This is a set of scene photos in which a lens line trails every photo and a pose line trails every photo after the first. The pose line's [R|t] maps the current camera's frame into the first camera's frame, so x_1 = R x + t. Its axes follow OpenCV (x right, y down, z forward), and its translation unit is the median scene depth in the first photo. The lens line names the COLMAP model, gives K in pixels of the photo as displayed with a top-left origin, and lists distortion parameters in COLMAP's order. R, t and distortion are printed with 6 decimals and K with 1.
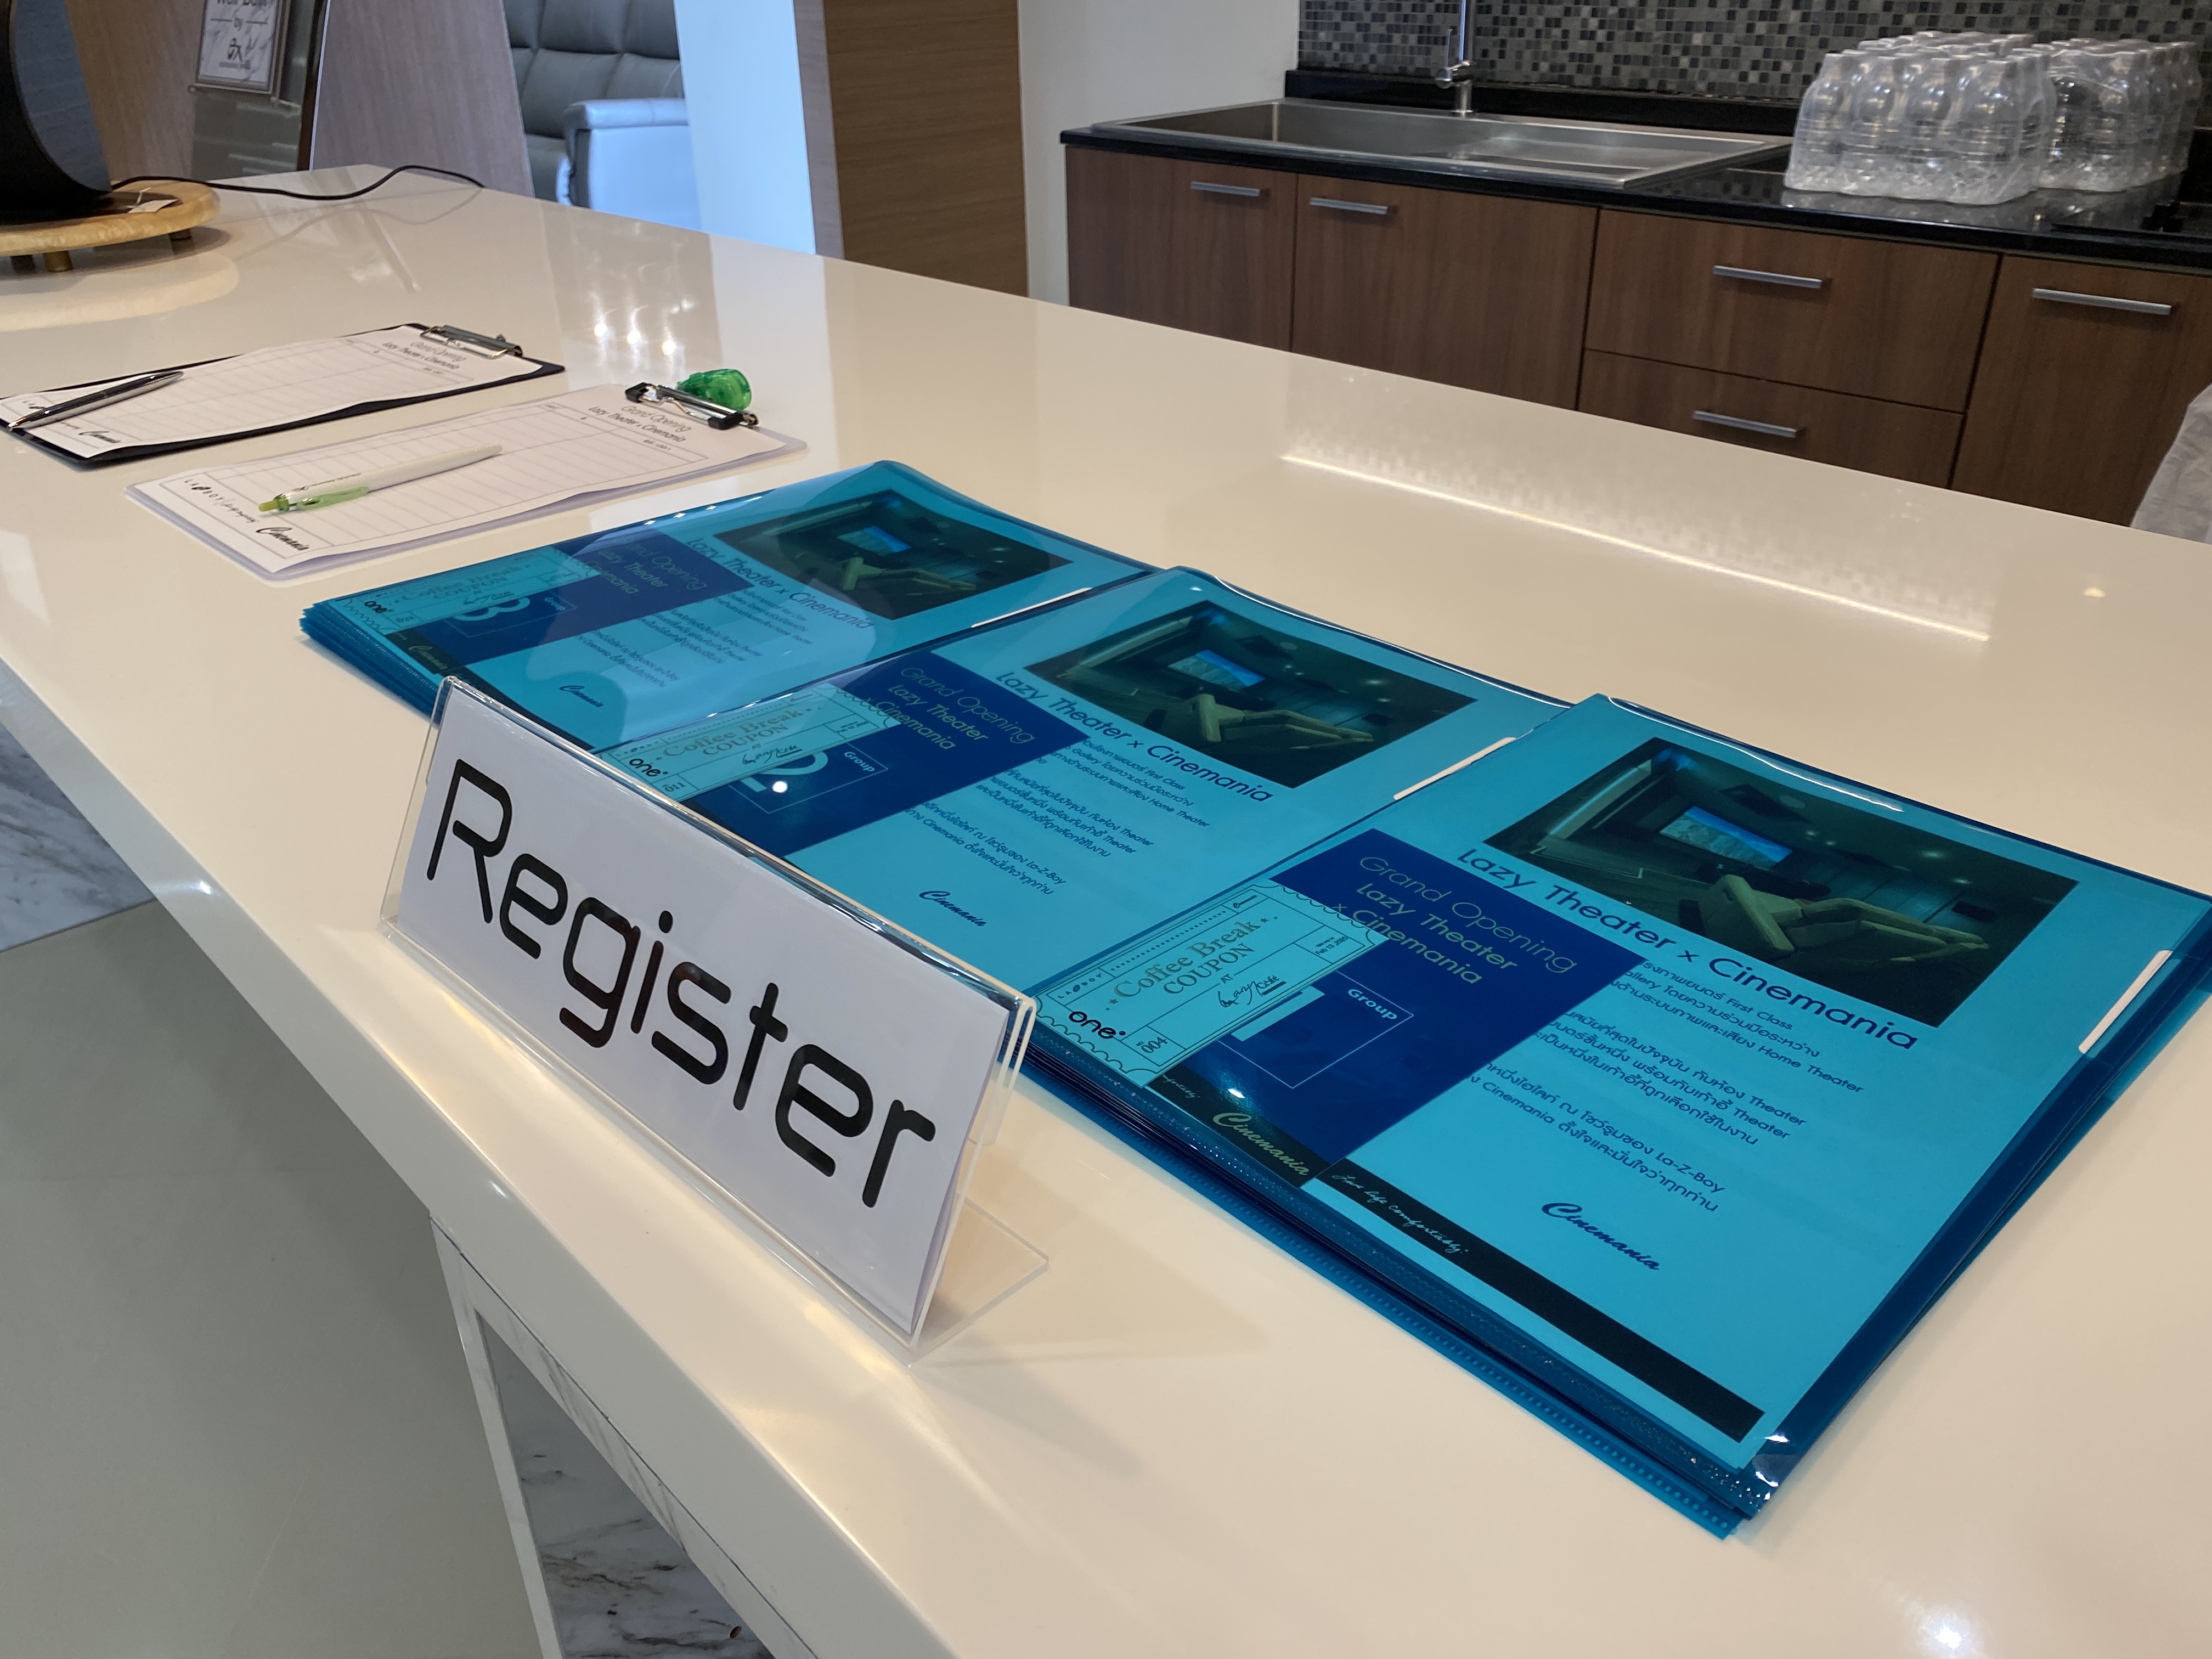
lens RADIAL K [[1678.2, 0, 1094.4], [0, 1678.2, 831.2], [0, 0, 1]] dist [0.038733, -0.033129]
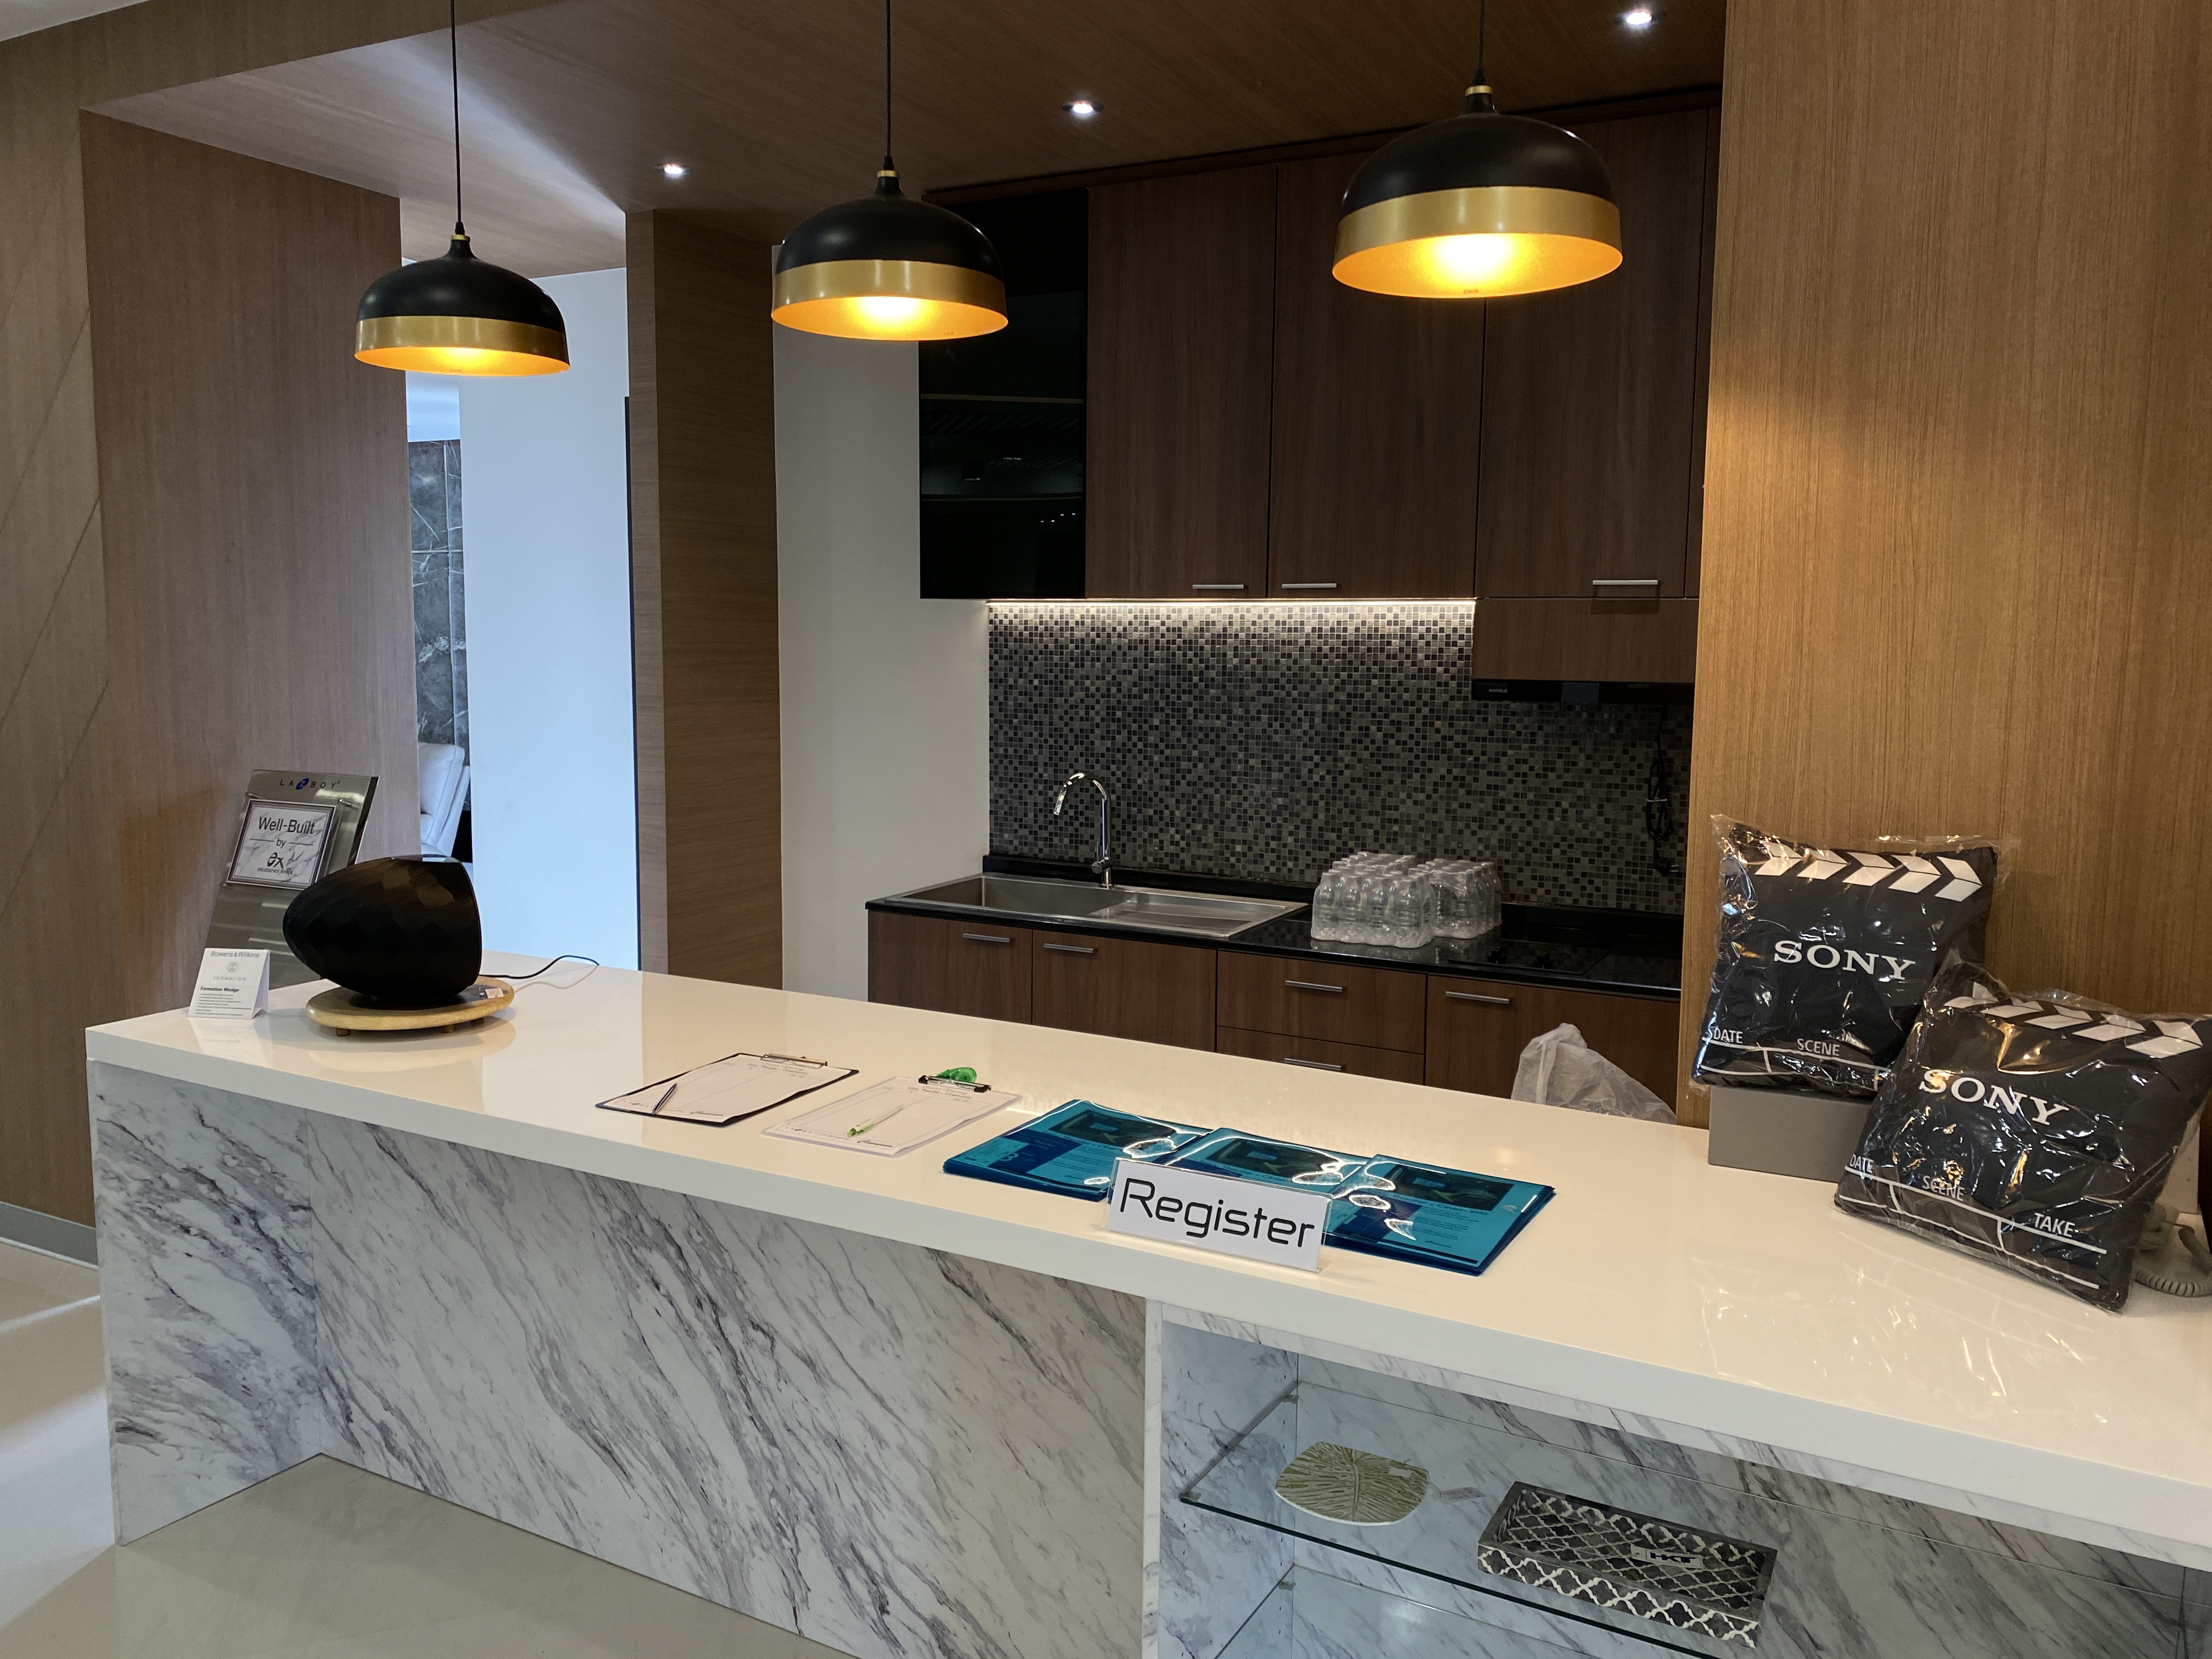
lens RADIAL K [[1678.2, 0, 1106.1], [0, 1678.2, 820.9], [0, 0, 1]] dist [0.038733, -0.033129]
pose [[0.952985, -0.005395, 0.302969, -0.345131], [0.118893, 0.926321, -0.357482, 0.122956], [-0.278718, 0.376696, 0.883412, -0.576685]]
